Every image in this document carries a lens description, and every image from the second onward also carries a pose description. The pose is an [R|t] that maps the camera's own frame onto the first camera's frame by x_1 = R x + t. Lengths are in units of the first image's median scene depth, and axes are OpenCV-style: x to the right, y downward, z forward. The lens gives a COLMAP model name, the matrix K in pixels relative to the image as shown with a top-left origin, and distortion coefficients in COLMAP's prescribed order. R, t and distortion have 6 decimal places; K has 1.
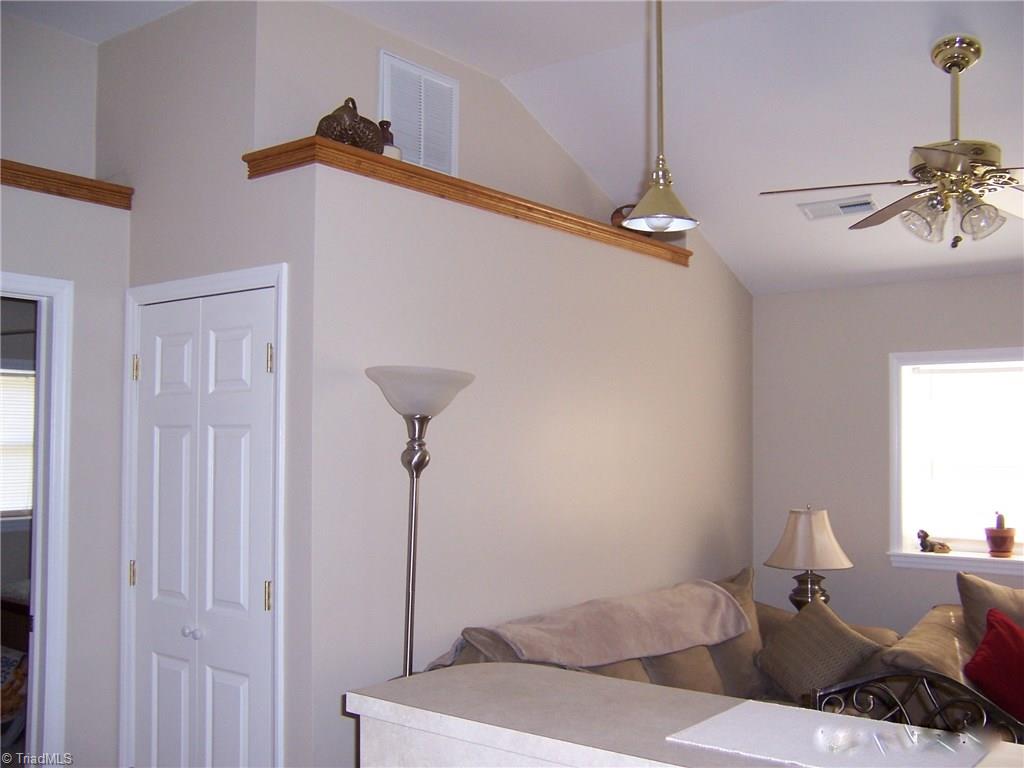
lens RADIAL K [[996.6, 0, 512.0], [0, 996.6, 384.0], [0, 0, 1]] dist [-0.172311, 0.009126]
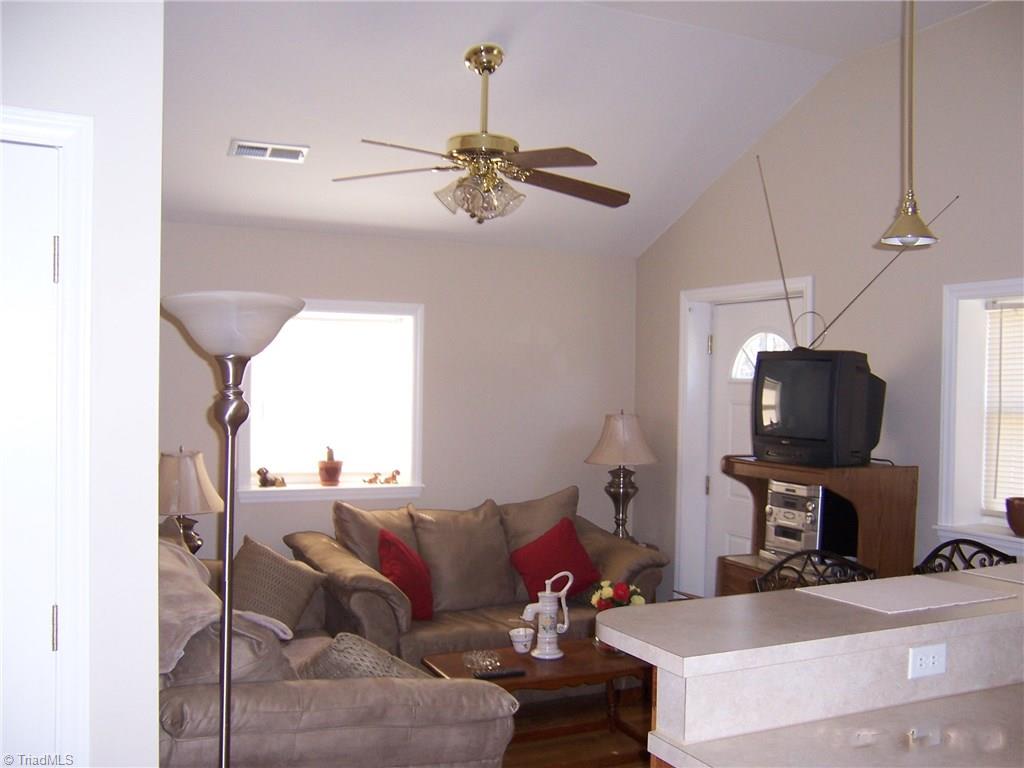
lens RADIAL K [[996.6, 0, 512.0], [0, 996.6, 384.0], [0, 0, 1]] dist [-0.172311, 0.009126]
pose [[0.413050, -0.007257, 0.910679, -0.503894], [-0.052266, 0.998131, 0.031660, 0.013036], [-0.909207, -0.060674, 0.411899, 0.346657]]
